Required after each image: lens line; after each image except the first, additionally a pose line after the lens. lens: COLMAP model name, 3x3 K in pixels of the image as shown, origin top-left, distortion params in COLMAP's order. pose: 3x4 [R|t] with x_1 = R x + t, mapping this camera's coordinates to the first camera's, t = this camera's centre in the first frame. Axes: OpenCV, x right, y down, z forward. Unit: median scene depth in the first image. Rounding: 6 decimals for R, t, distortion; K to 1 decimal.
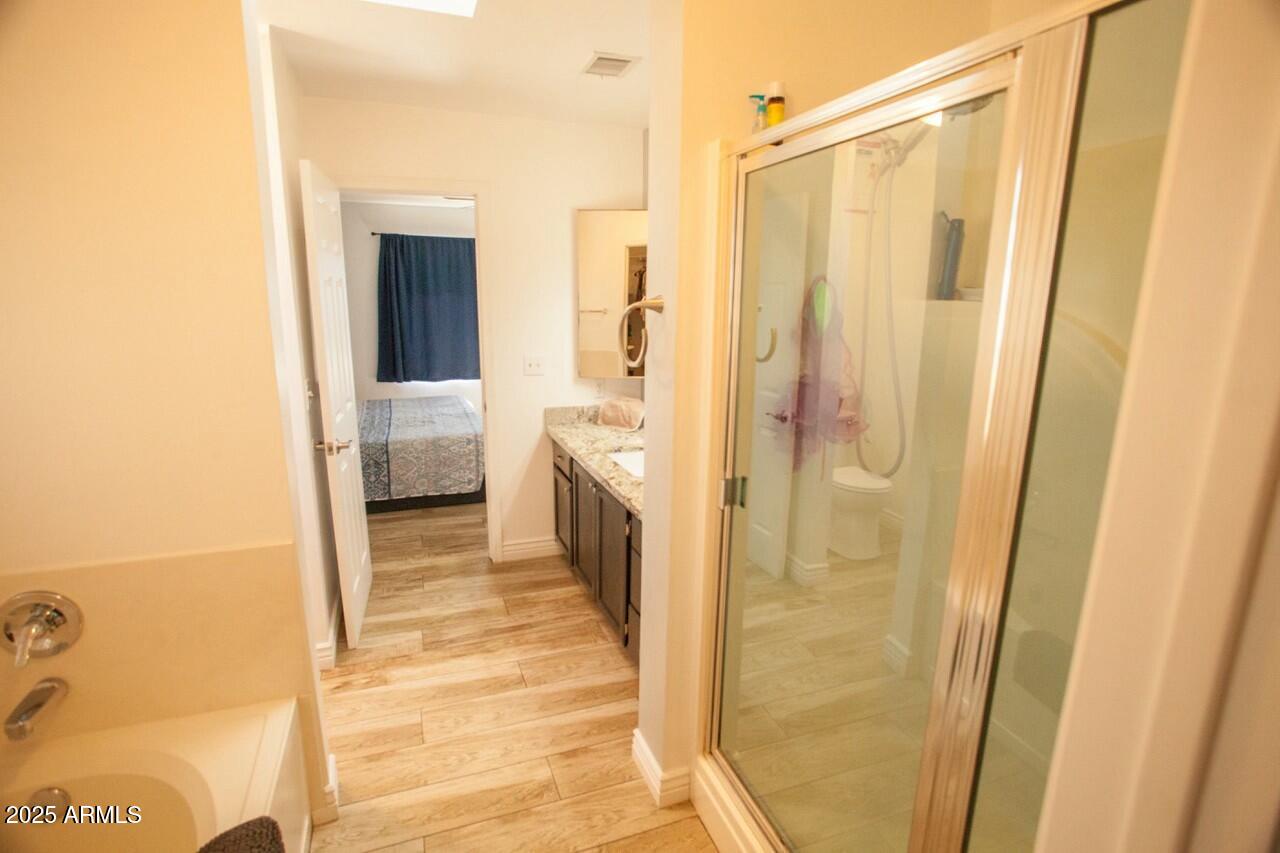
lens RADIAL K [[621.4, 0, 636.6], [0, 621.4, 423.7], [0, 0, 1]] dist [-0.067700, 0.025897]
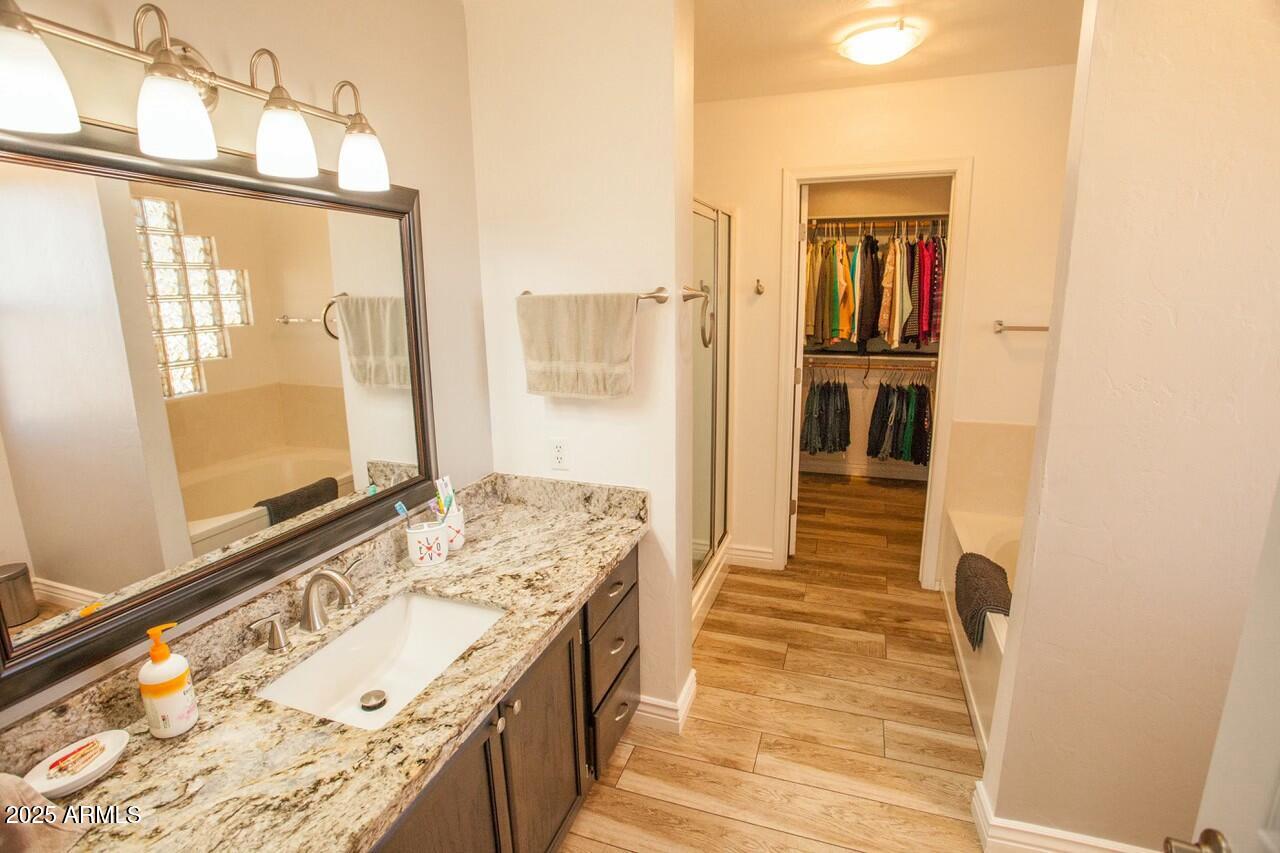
lens RADIAL K [[621.4, 0, 640.8], [0, 621.4, 424.8], [0, 0, 1]] dist [-0.067700, 0.025897]
pose [[-0.767528, -0.143266, 0.624801, -0.388853], [0.136932, 0.915562, 0.378148, -0.244812], [-0.626220, 0.375794, -0.683101, 1.143283]]
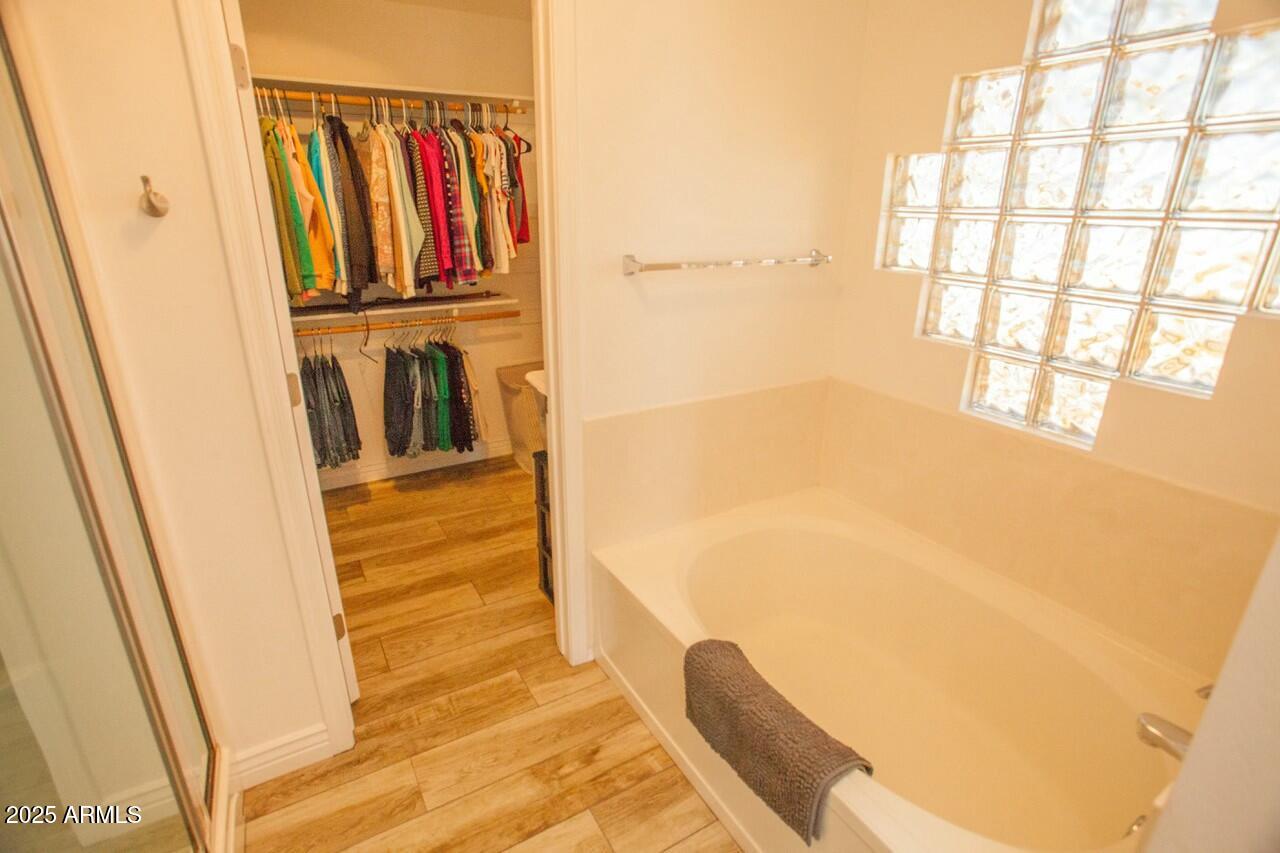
lens RADIAL K [[621.4, 0, 636.0], [0, 621.4, 424.2], [0, 0, 1]] dist [-0.067700, 0.025897]
pose [[-0.984477, 0.034717, -0.172047, -0.088433], [-0.060790, 0.852126, 0.519794, -0.128957], [0.164652, 0.522183, -0.836788, 0.663053]]
